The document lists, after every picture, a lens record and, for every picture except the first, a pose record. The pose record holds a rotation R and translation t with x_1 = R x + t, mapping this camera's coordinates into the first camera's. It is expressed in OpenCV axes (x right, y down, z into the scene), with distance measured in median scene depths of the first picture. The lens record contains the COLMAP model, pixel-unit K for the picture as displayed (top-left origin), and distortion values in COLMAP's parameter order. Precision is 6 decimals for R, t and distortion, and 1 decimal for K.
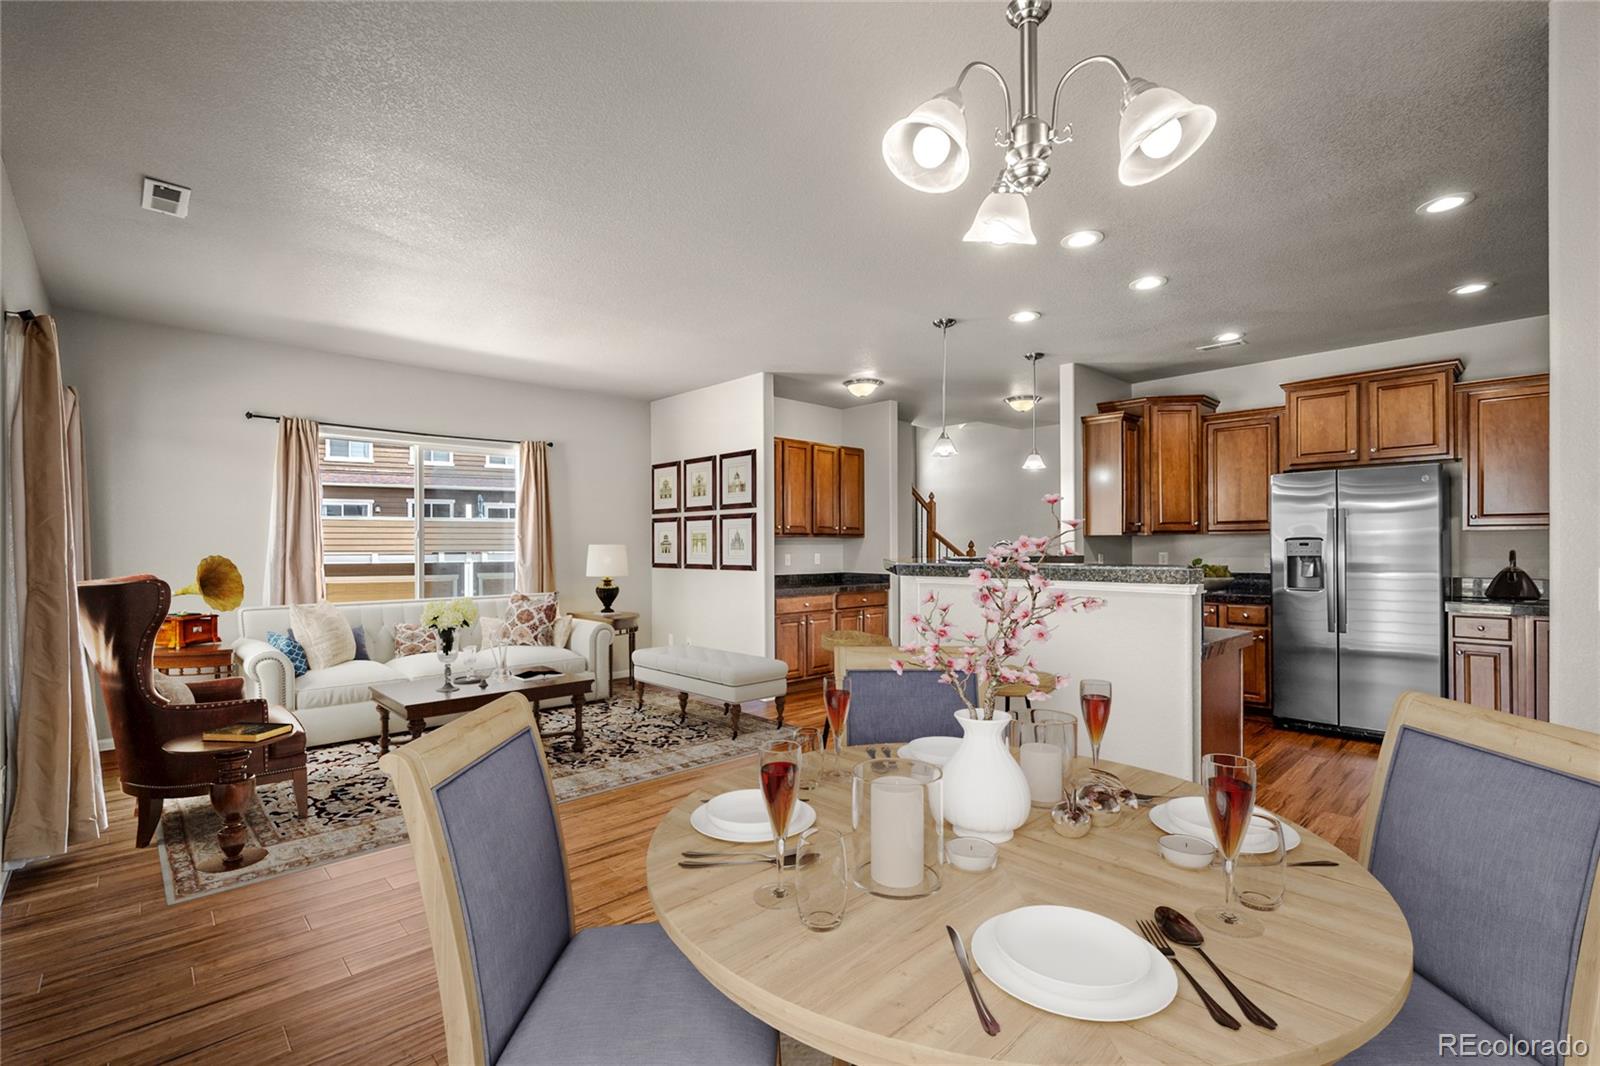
lens RADIAL K [[710.1, 0, 793.9], [0, 710.1, 534.0], [0, 0, 1]] dist [-0.000949, -0.000154]
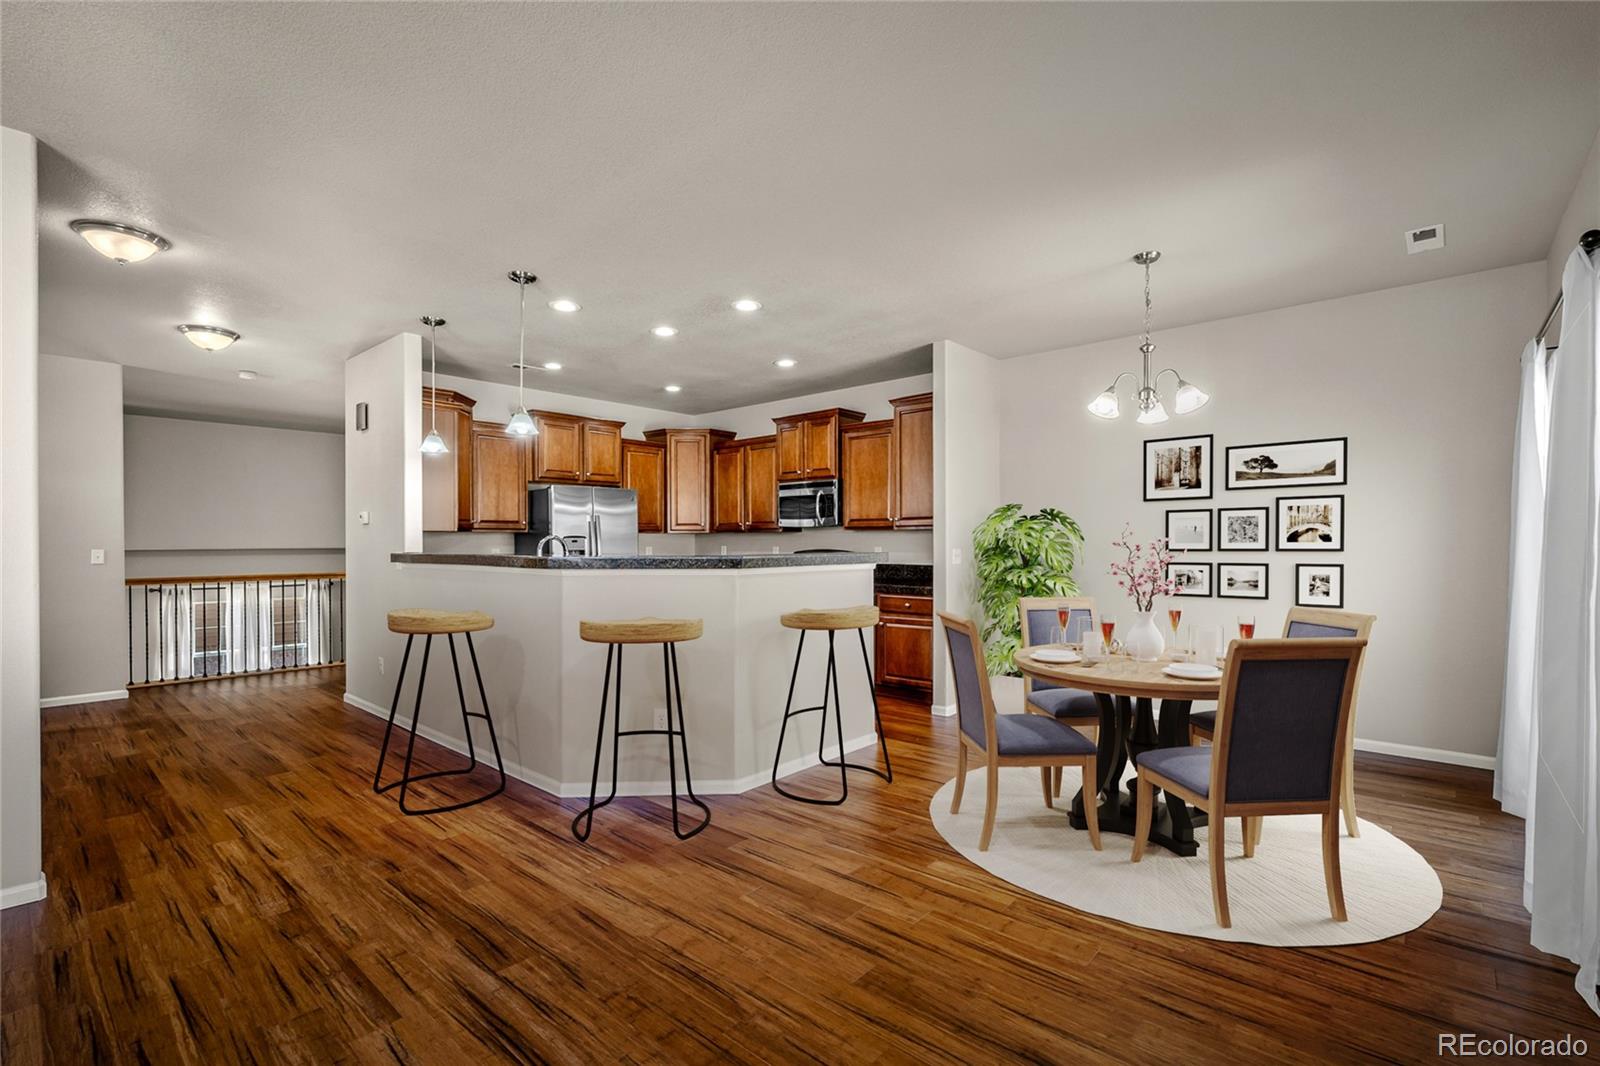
lens RADIAL K [[719.3, 0, 800.2], [0, 719.3, 547.9], [0, 0, 1]] dist [-0.000216, -0.000165]
pose [[-0.086266, -0.004976, 0.996260, -0.456392], [-0.014852, 0.999883, 0.003708, 0.010919], [-0.996161, -0.014476, -0.086330, 0.507694]]
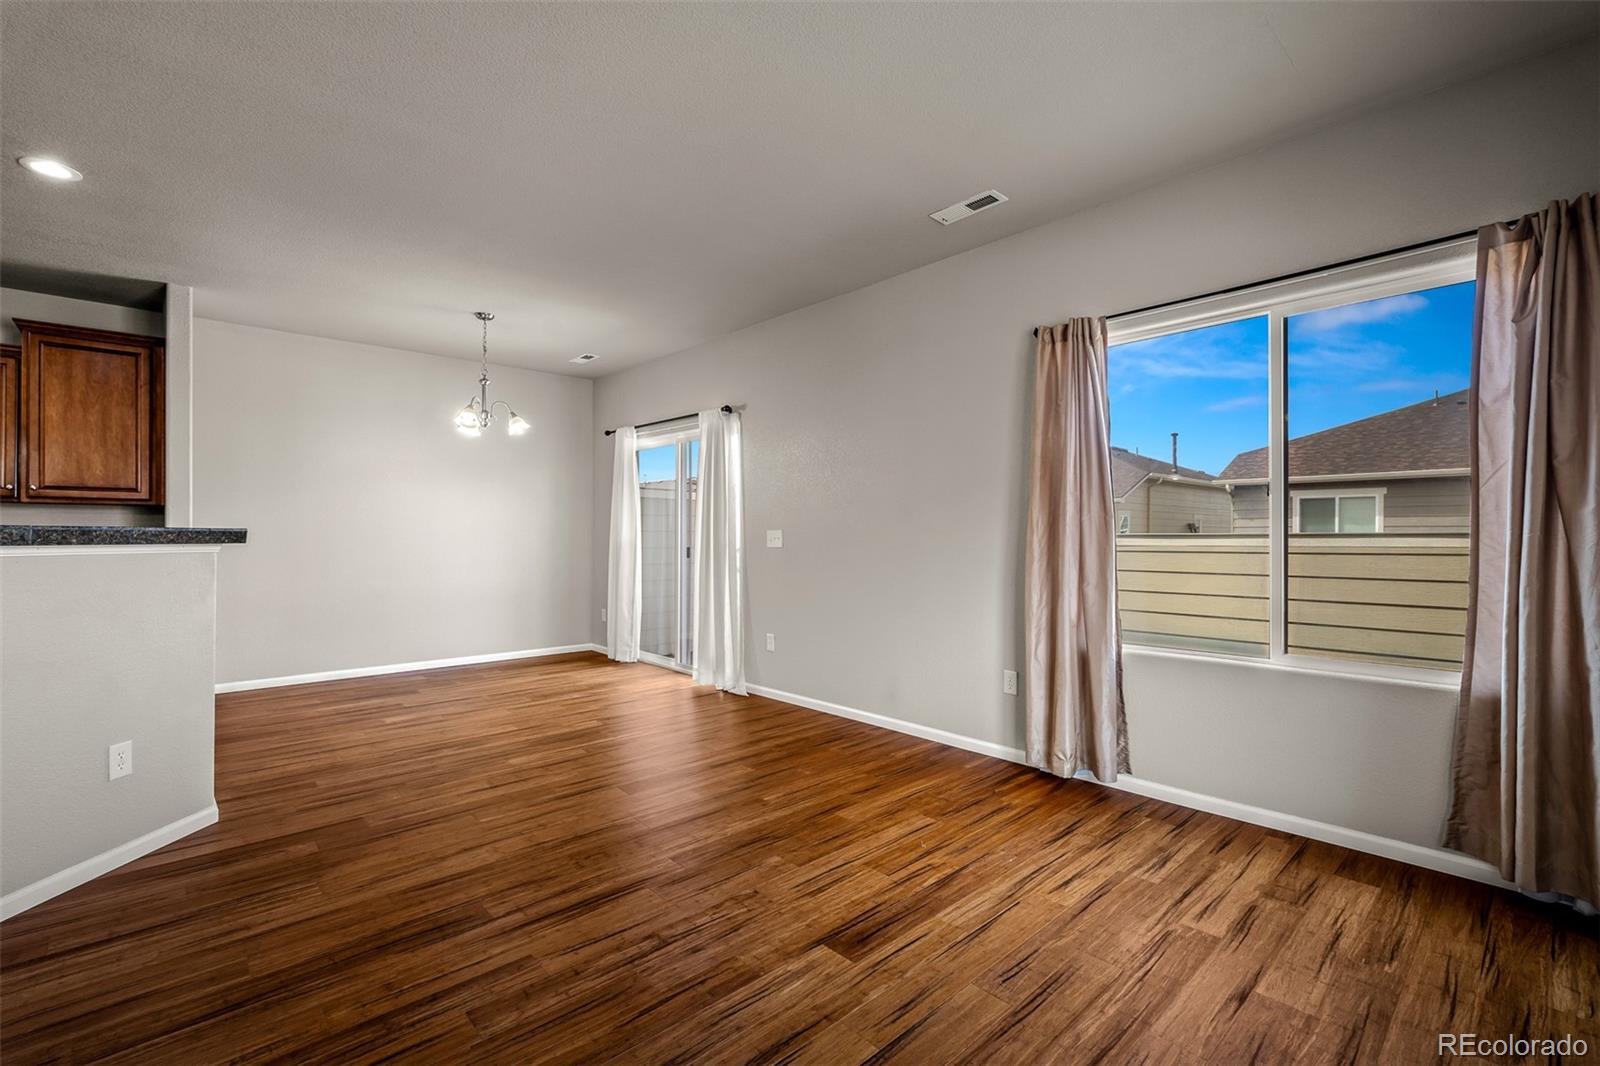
lens RADIAL K [[710.1, 0, 793.9], [0, 710.1, 534.0], [0, 0, 1]] dist [-0.000949, -0.000154]
pose [[-0.999751, -0.001867, 0.022247, -0.274825], [-0.002277, 0.999828, -0.018431, 0.030269], [-0.022209, -0.018477, -0.999583, 0.937164]]
